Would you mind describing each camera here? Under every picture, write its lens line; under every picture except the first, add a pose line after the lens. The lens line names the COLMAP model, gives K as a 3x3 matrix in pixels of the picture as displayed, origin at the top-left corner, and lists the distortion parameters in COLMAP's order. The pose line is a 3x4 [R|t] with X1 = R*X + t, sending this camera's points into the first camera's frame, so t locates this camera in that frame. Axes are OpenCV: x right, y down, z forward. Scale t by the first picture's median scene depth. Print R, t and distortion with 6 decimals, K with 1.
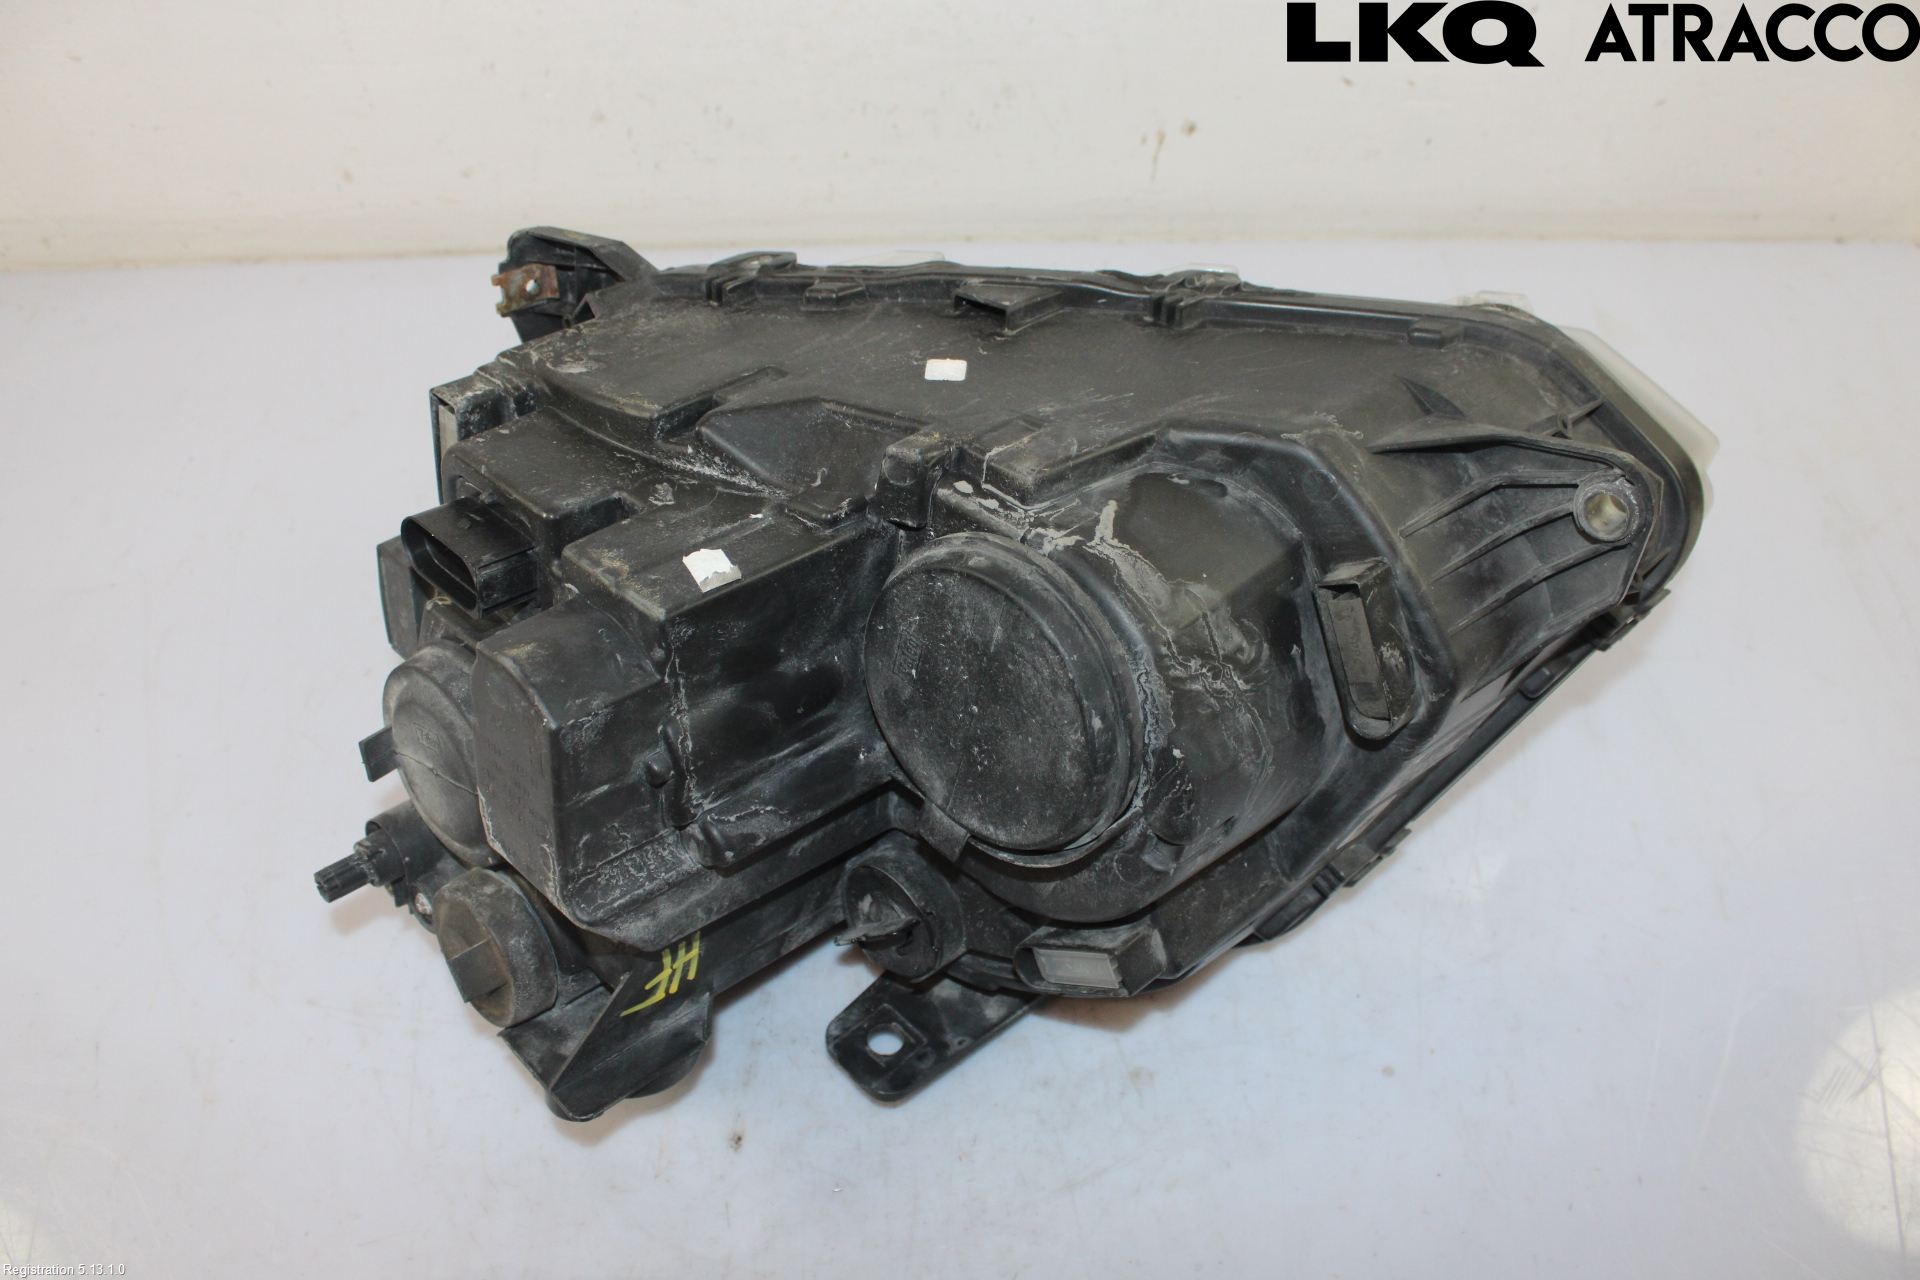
lens RADIAL K [[1659.4, 0, 953.4], [0, 1659.4, 648.4], [0, 0, 1]] dist [-0.125678, 0.083441]
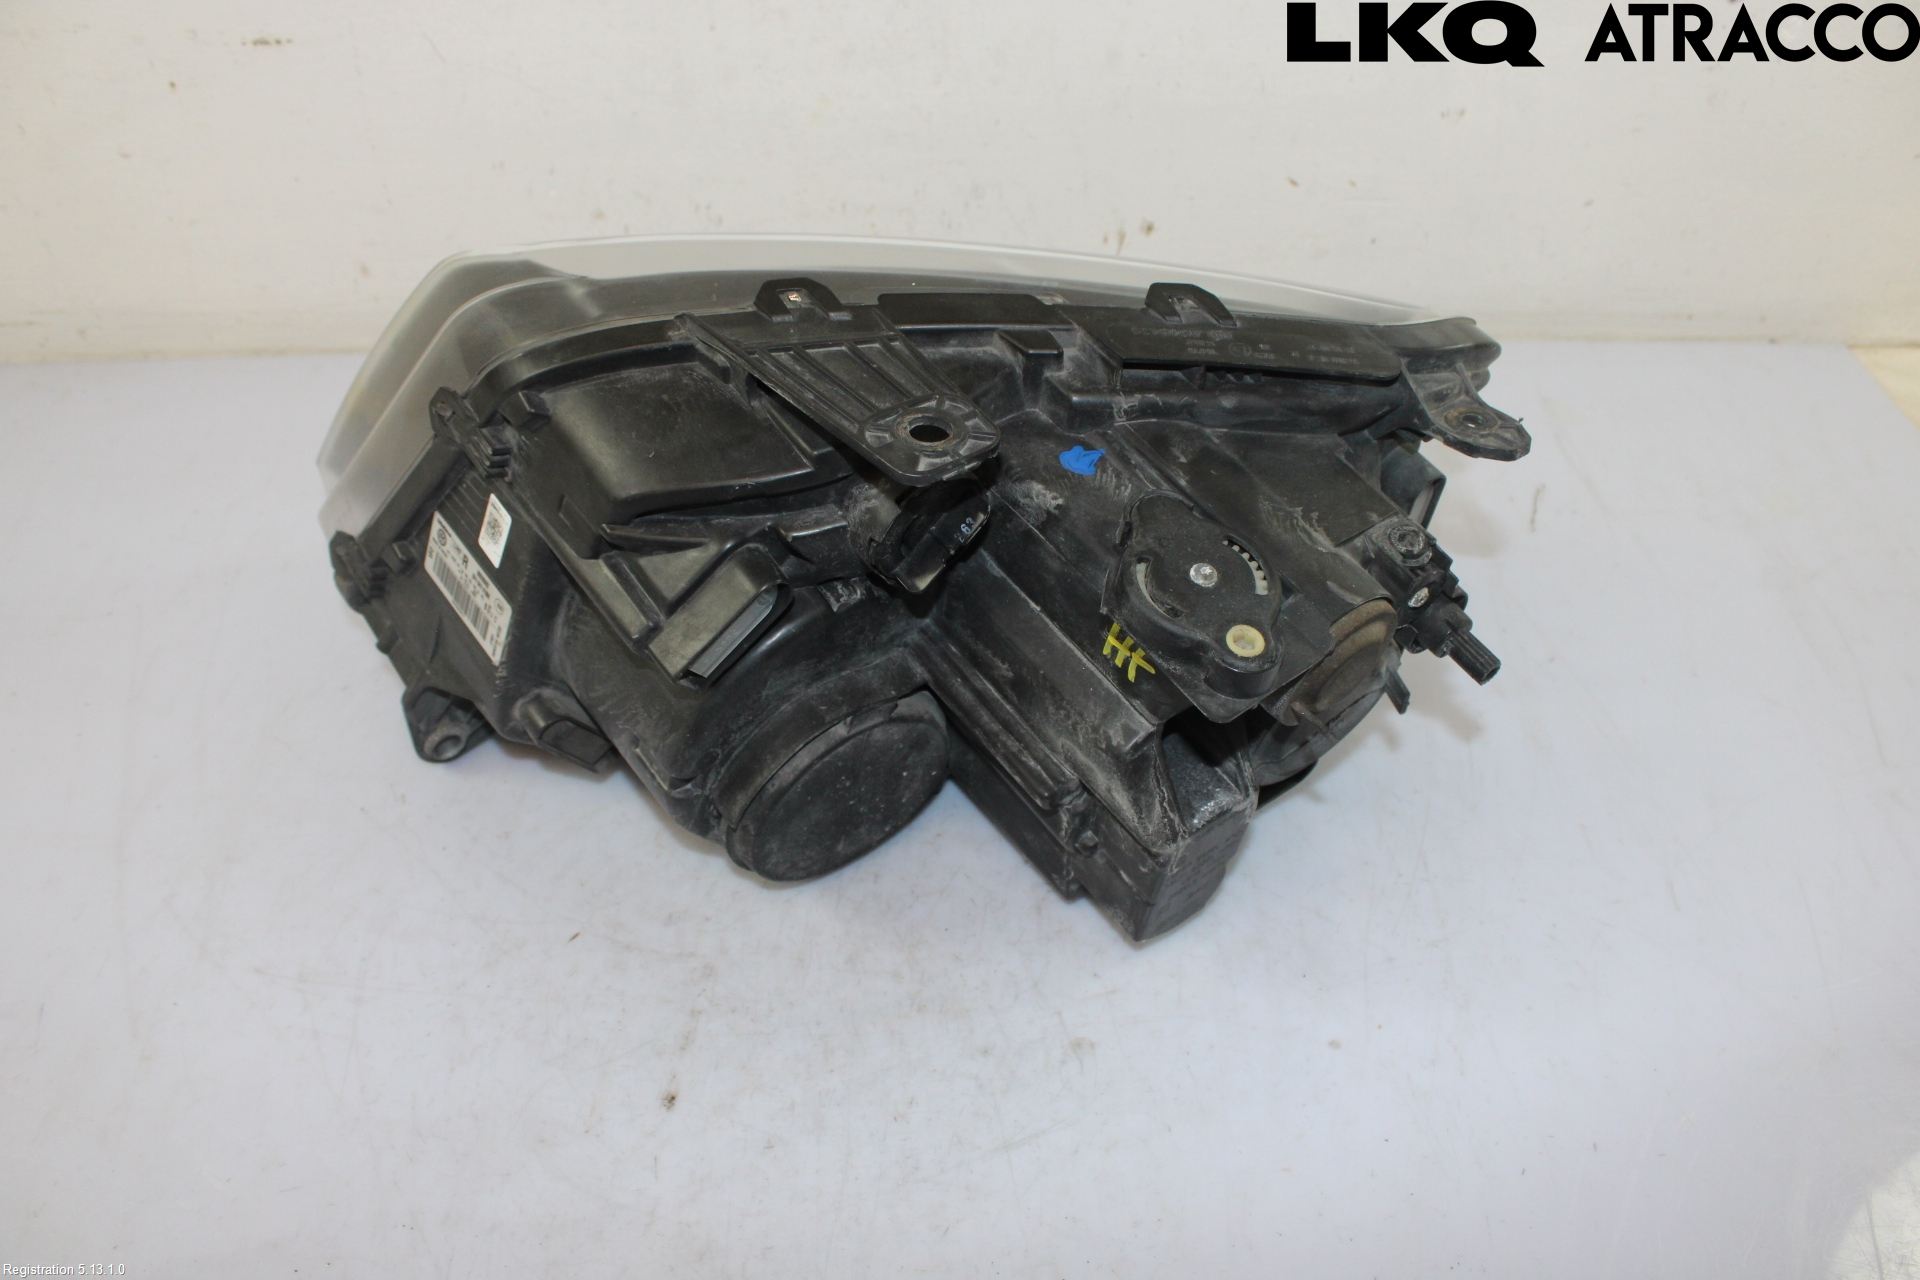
lens RADIAL K [[1659.4, 0, 958.0], [0, 1659.4, 645.5], [0, 0, 1]] dist [-0.125678, 0.083441]
pose [[0.999866, 0.005909, -0.015279, 0.052120], [-0.008569, 0.983565, -0.180349, 0.198900], [0.013962, 0.180455, 0.983484, -0.016163]]
